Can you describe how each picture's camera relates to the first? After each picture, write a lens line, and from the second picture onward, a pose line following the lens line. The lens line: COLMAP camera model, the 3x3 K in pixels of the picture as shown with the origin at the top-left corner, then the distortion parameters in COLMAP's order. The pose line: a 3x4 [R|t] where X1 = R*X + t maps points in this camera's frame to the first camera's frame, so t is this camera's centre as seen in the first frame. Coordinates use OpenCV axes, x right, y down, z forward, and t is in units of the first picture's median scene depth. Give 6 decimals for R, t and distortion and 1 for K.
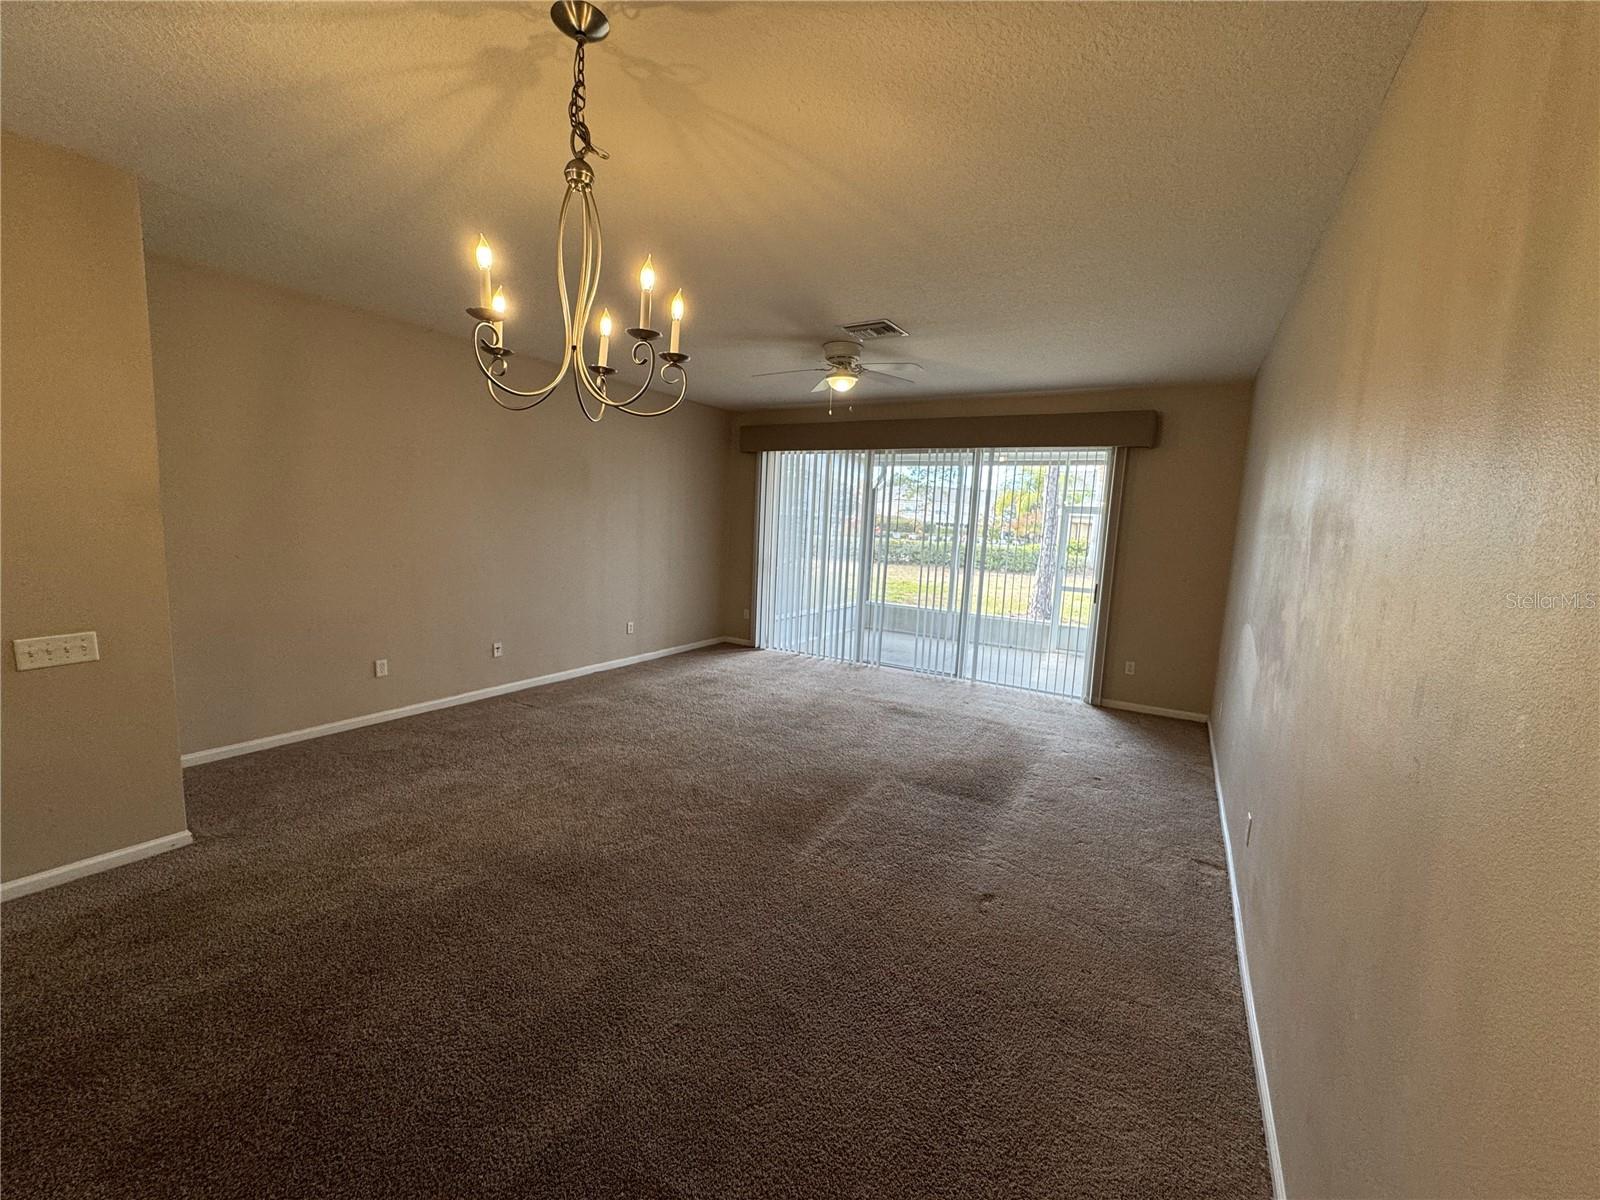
lens RADIAL K [[637.7, 0, 800.0], [0, 637.7, 600.0], [0, 0, 1]] dist [-0.002501, -0.000045]
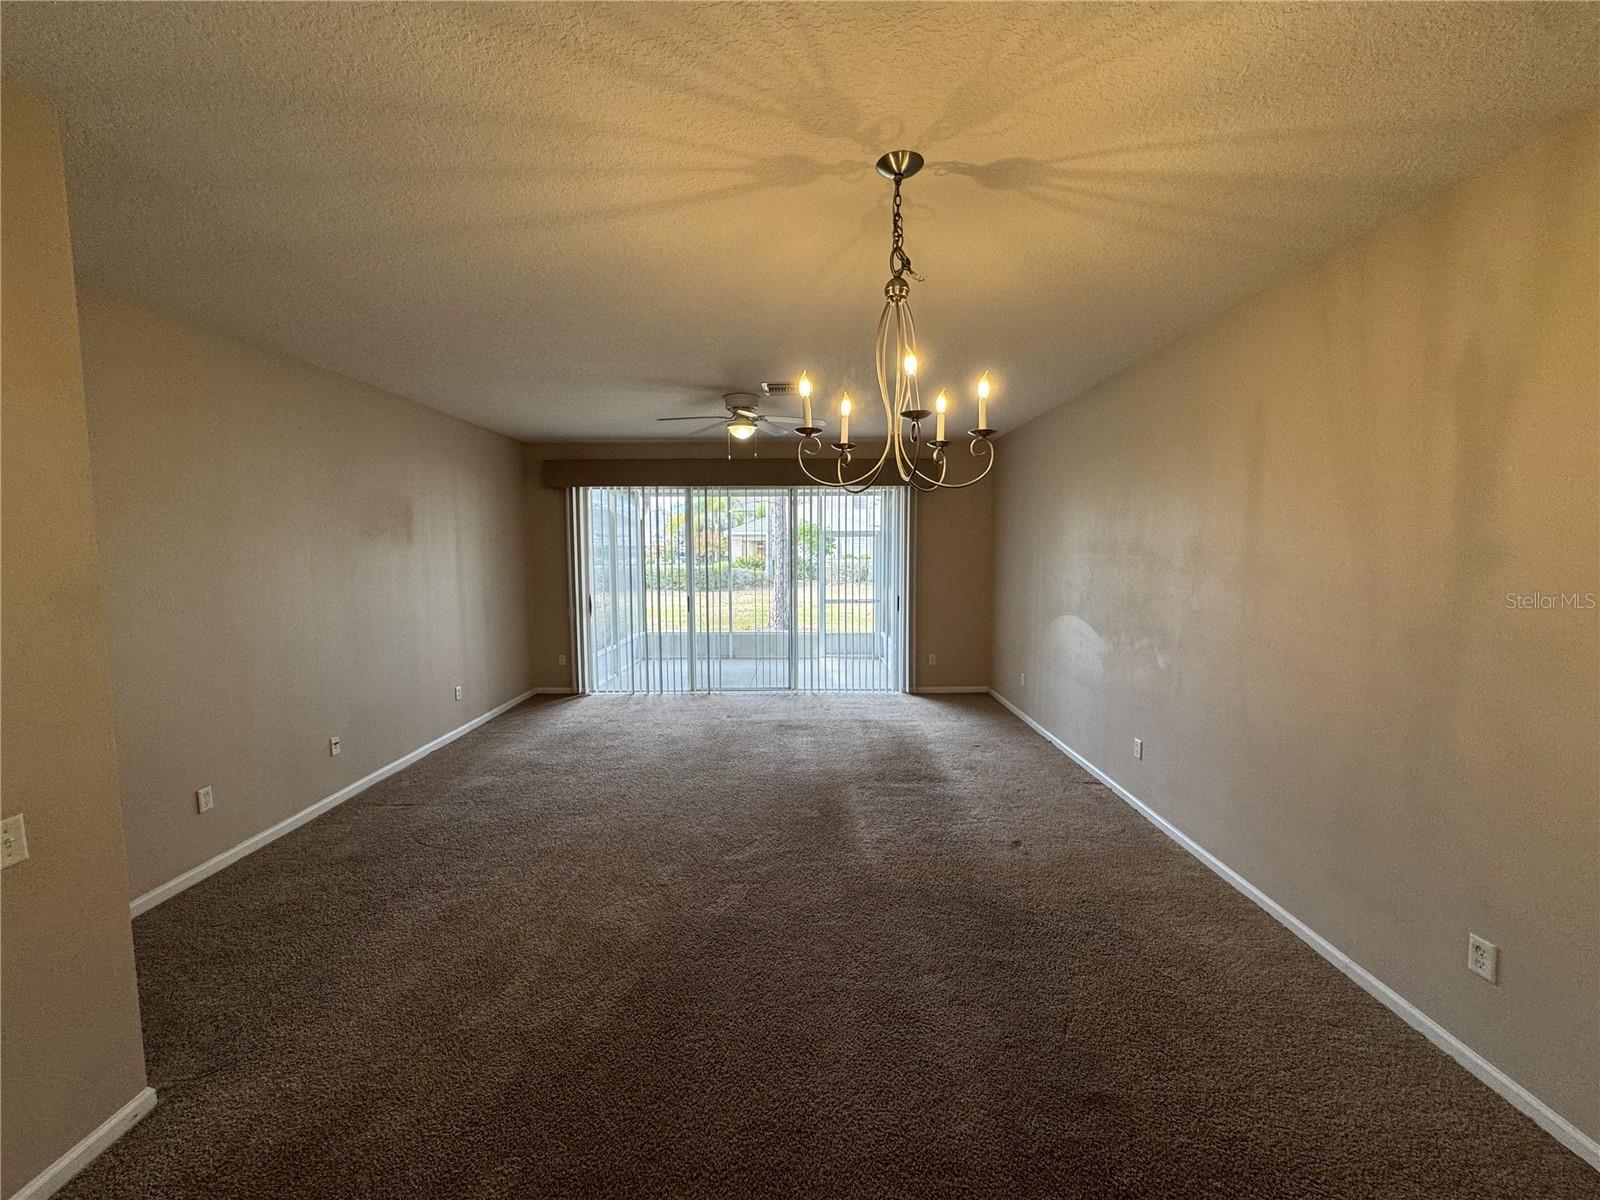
lens RADIAL K [[631.8, 0, 800.0], [0, 631.8, 600.0], [0, 0, 1]] dist [-0.004197, -0.000273]
pose [[0.862907, -0.089556, 0.497364, -0.348077], [0.105680, 0.994391, -0.004299, -0.035655], [-0.494189, 0.056271, 0.867532, 0.036369]]
